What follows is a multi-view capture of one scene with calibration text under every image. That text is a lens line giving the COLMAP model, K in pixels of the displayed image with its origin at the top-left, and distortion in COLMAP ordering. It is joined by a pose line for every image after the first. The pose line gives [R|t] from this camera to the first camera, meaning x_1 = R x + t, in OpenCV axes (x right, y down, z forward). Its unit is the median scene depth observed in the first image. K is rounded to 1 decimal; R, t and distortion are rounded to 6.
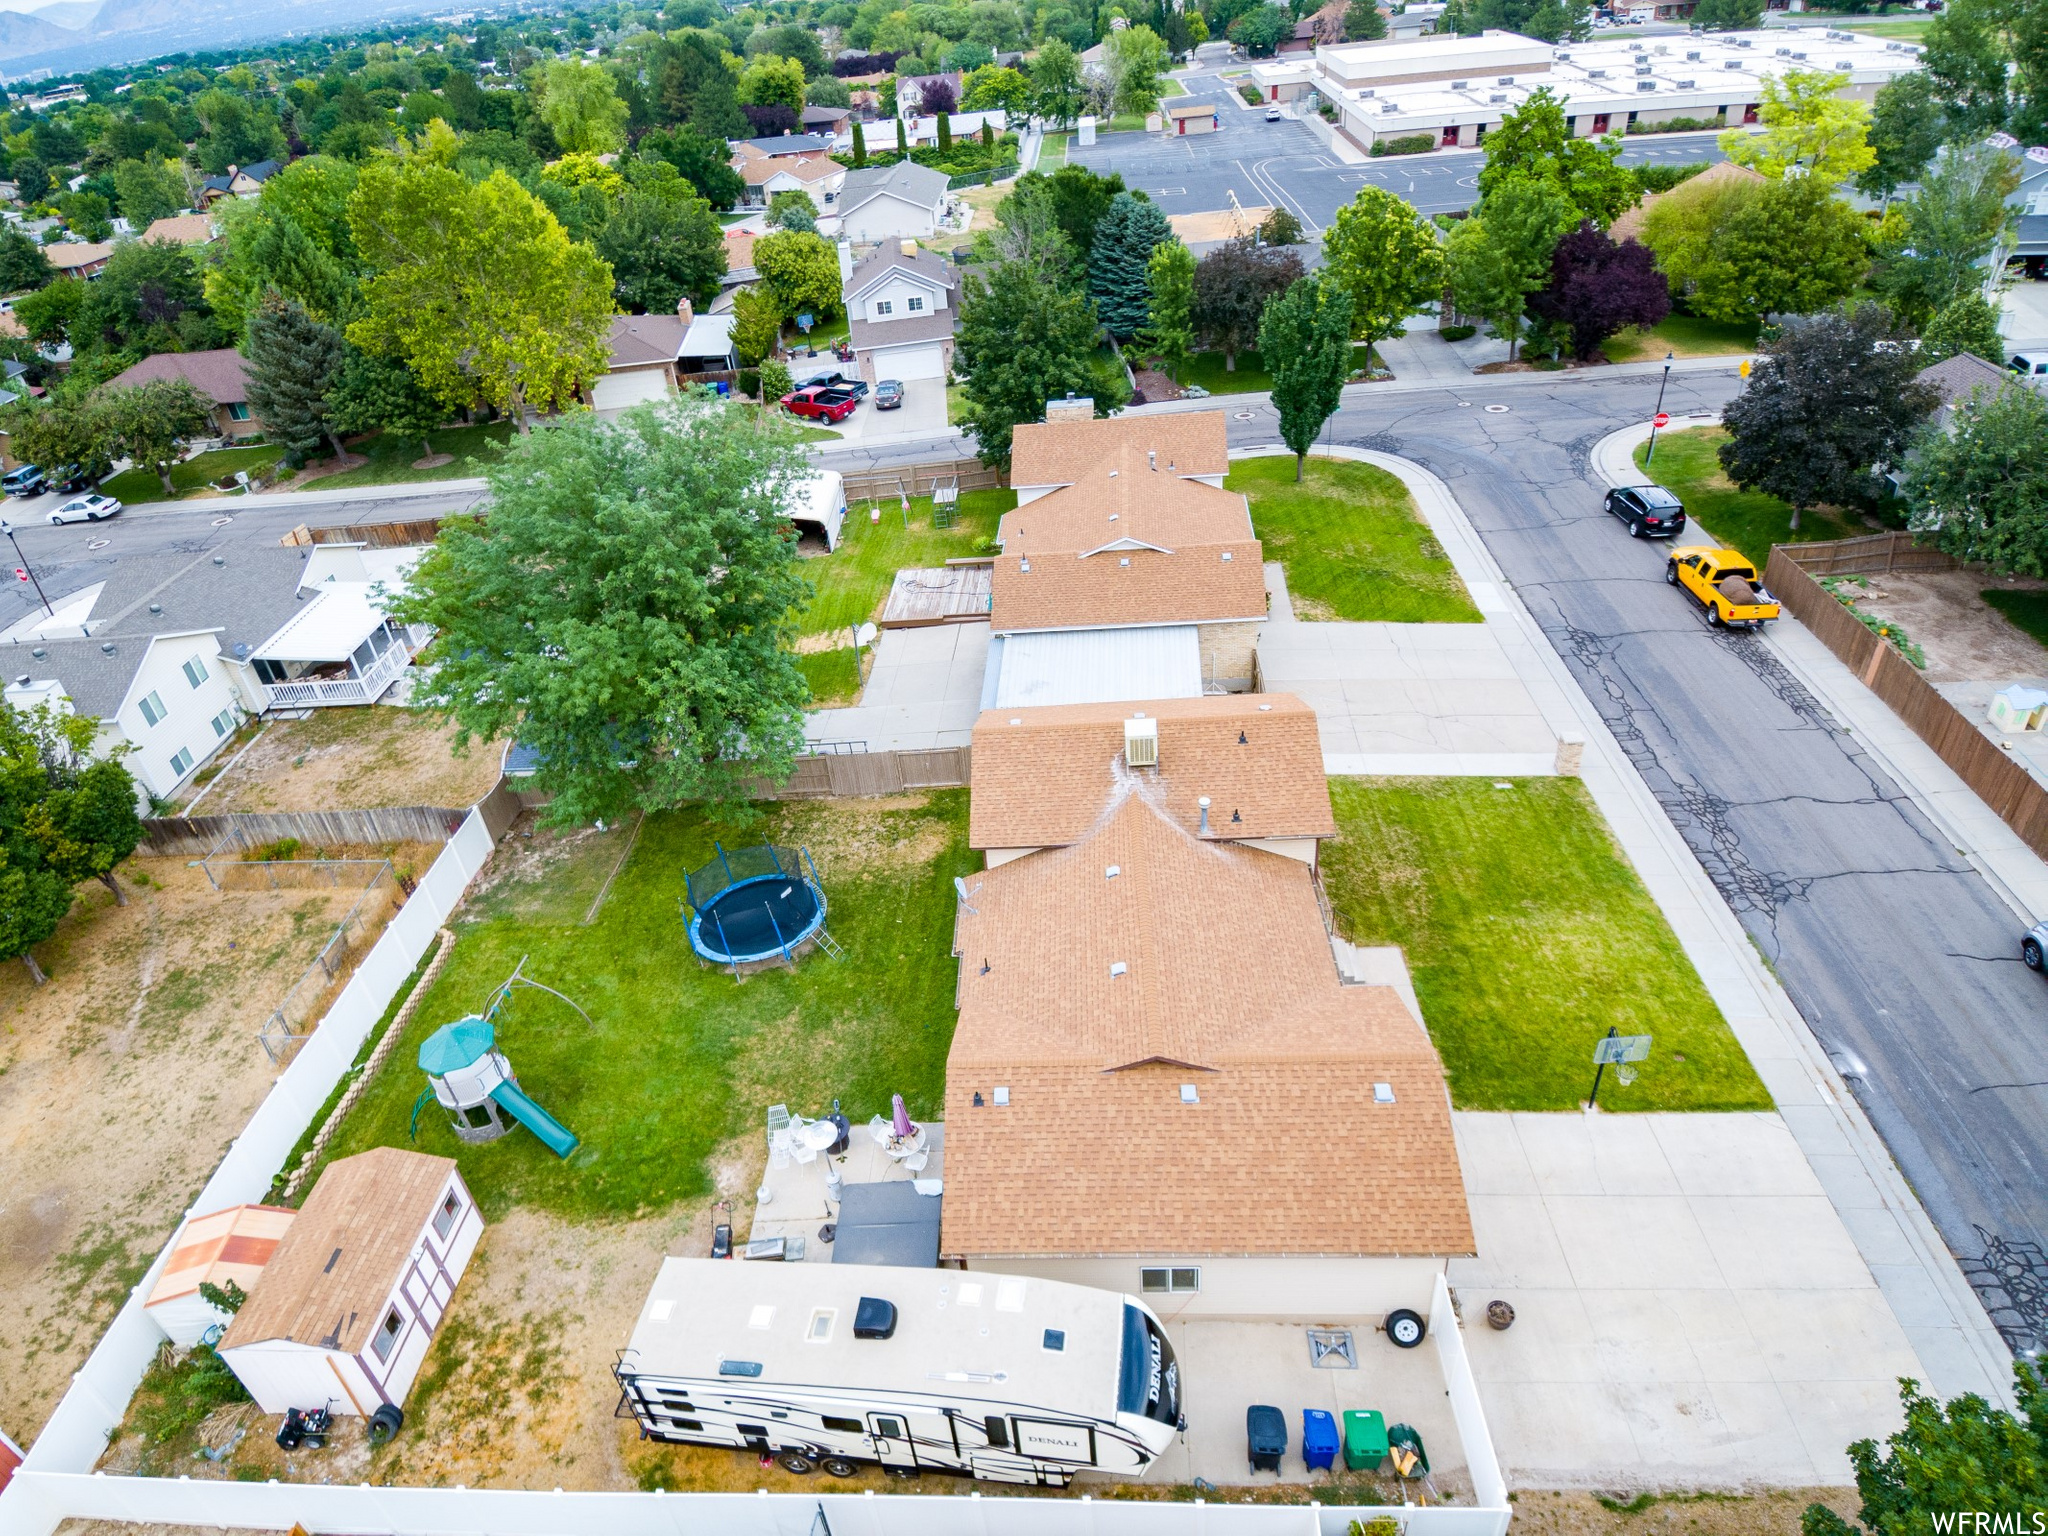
lens RADIAL K [[1221.7, 0, 978.2], [0, 1221.7, 807.1], [0, 0, 1]] dist [0.089766, -0.120662]
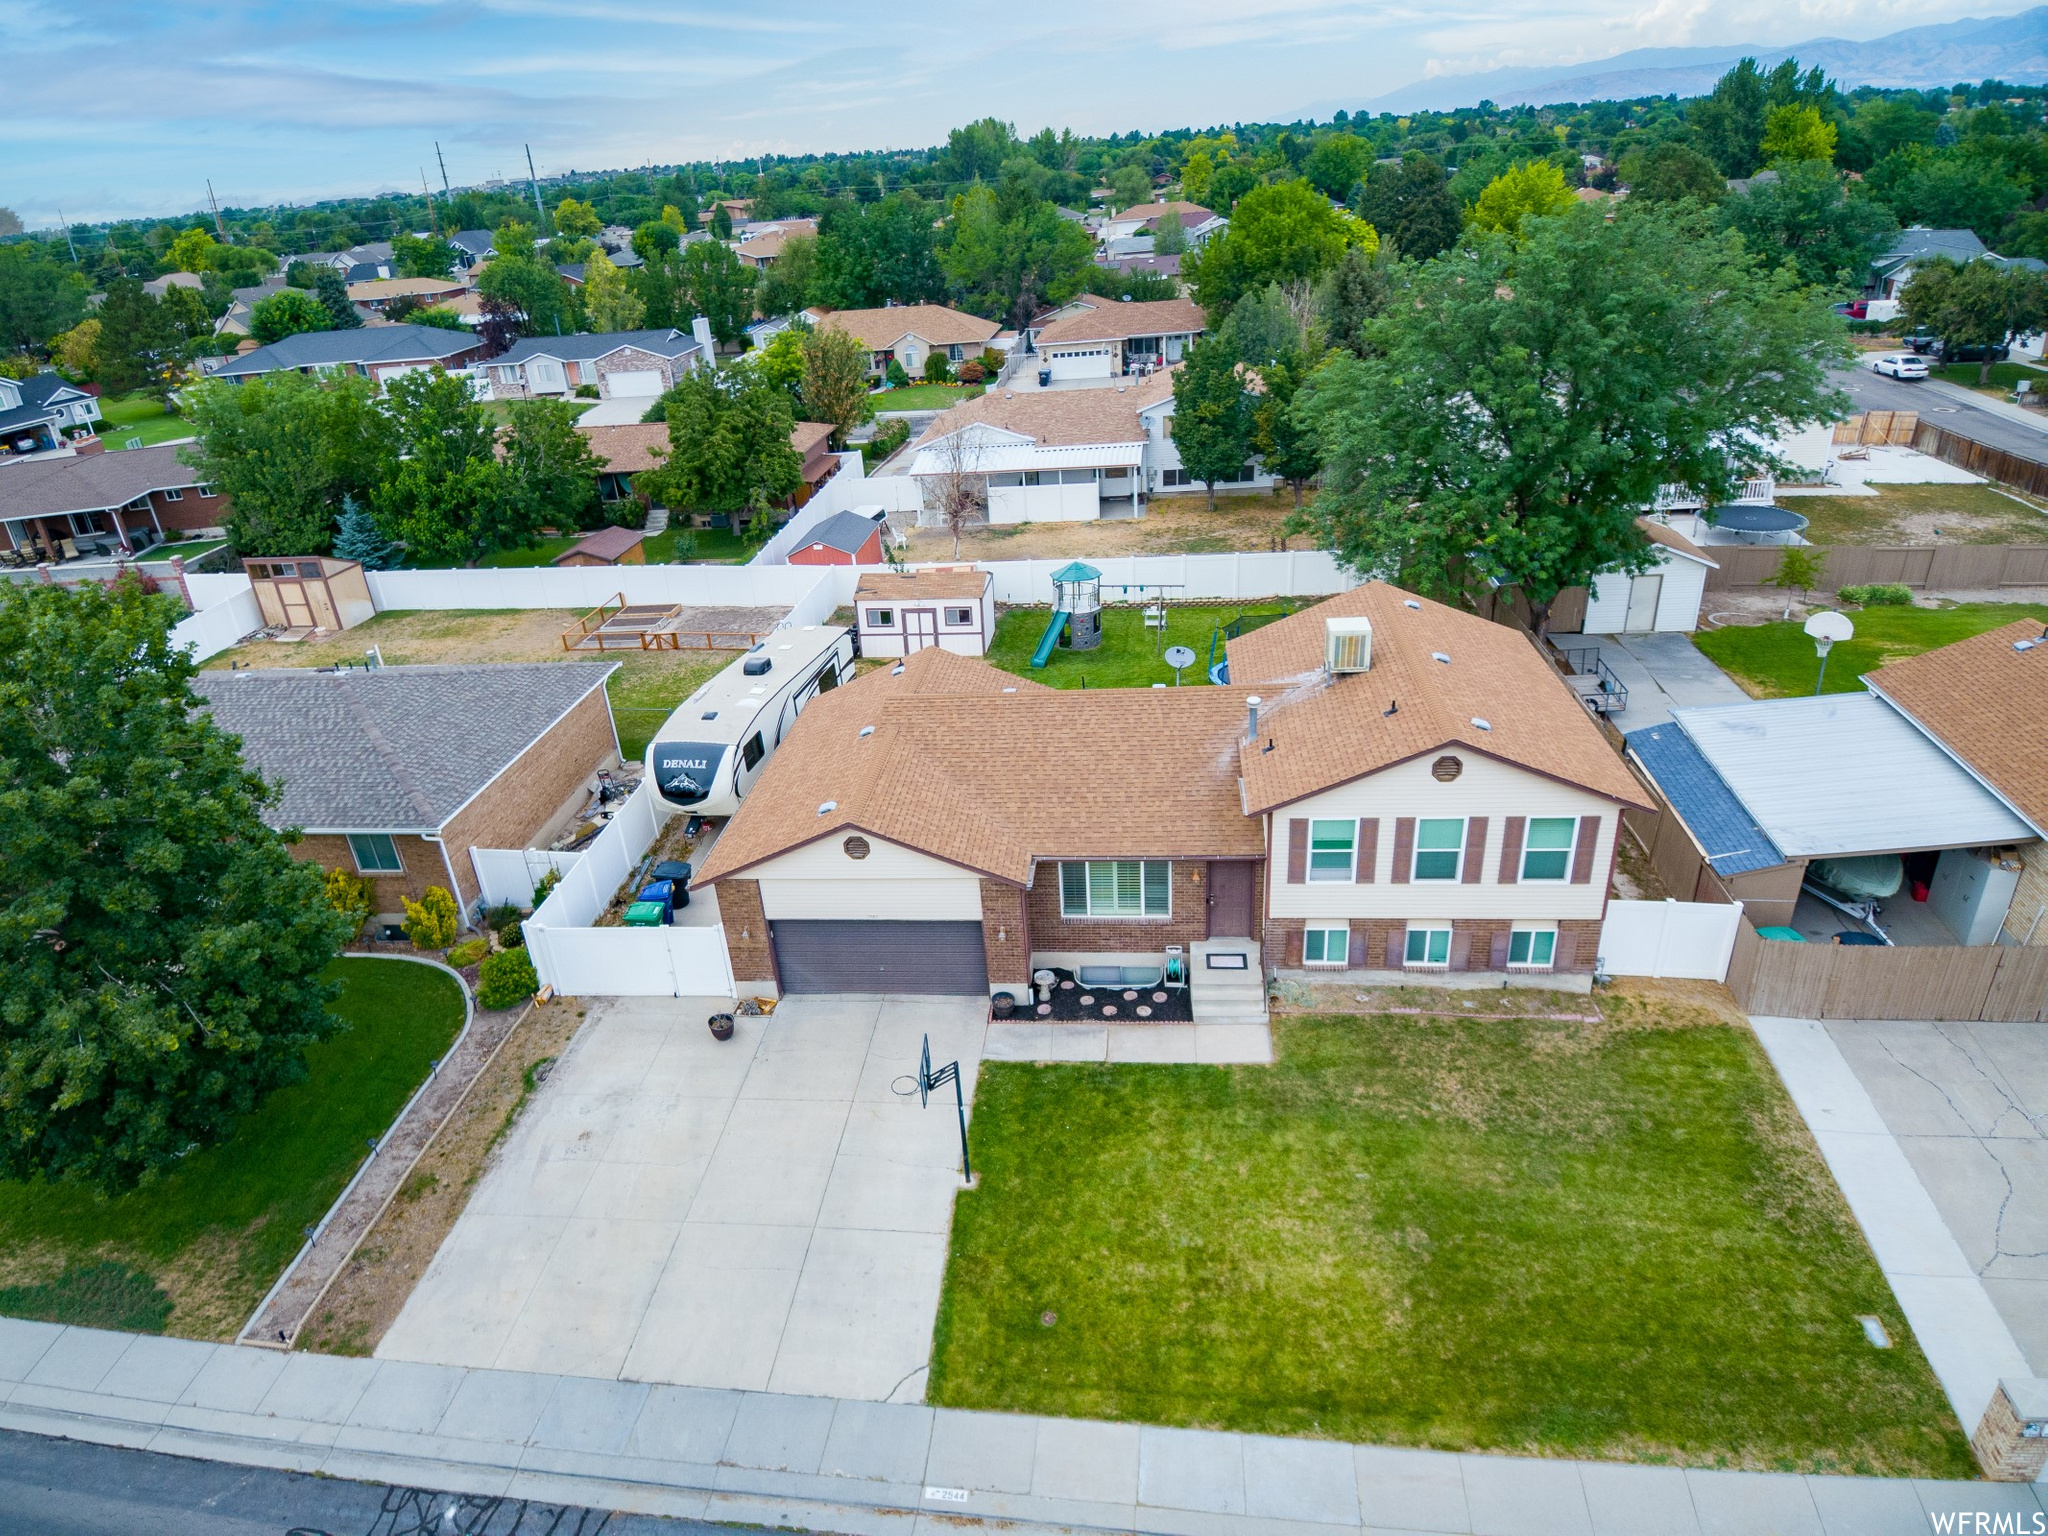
lens RADIAL K [[1221.7, 0, 978.2], [0, 1221.7, 807.1], [0, 0, 1]] dist [0.089766, -0.120662]
pose [[-0.061892, 0.548698, -0.833726, 0.639989], [-0.503361, 0.704156, 0.500792, -0.189904], [0.861857, 0.450661, 0.232612, 0.472680]]
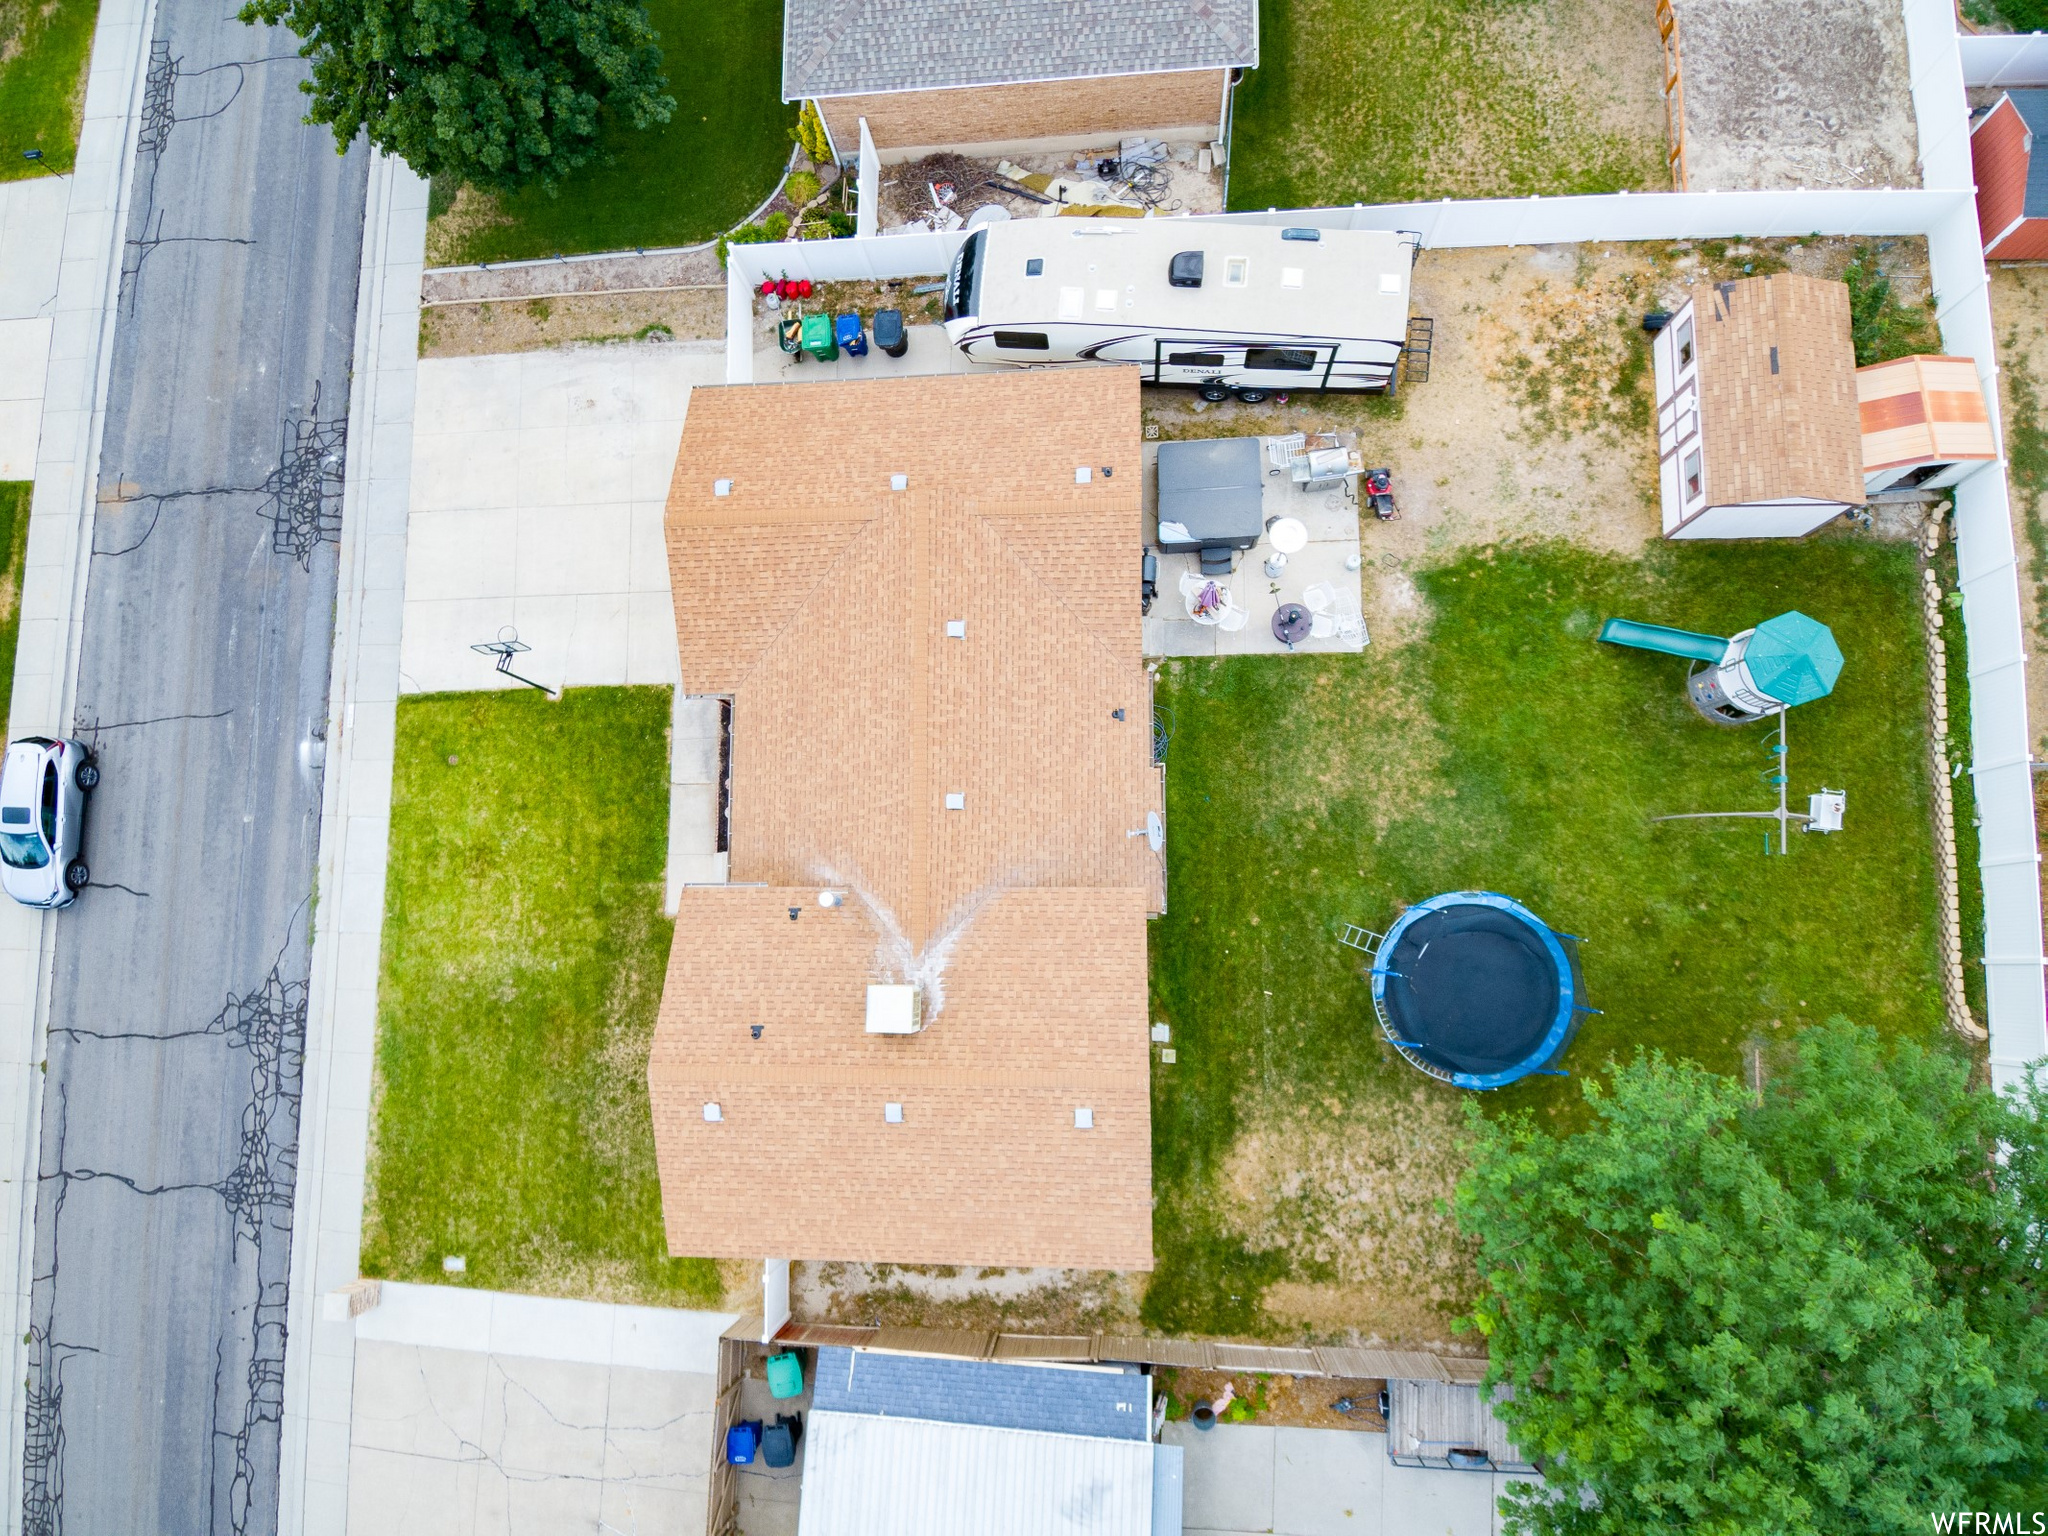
lens RADIAL K [[1221.7, 0, 978.2], [0, 1221.7, 807.1], [0, 0, 1]] dist [0.089766, -0.120662]
pose [[-0.973387, 0.078336, 0.215362, -0.051152], [0.152820, -0.478419, 0.864732, -0.427200], [0.170773, 0.874630, 0.453716, 0.433201]]
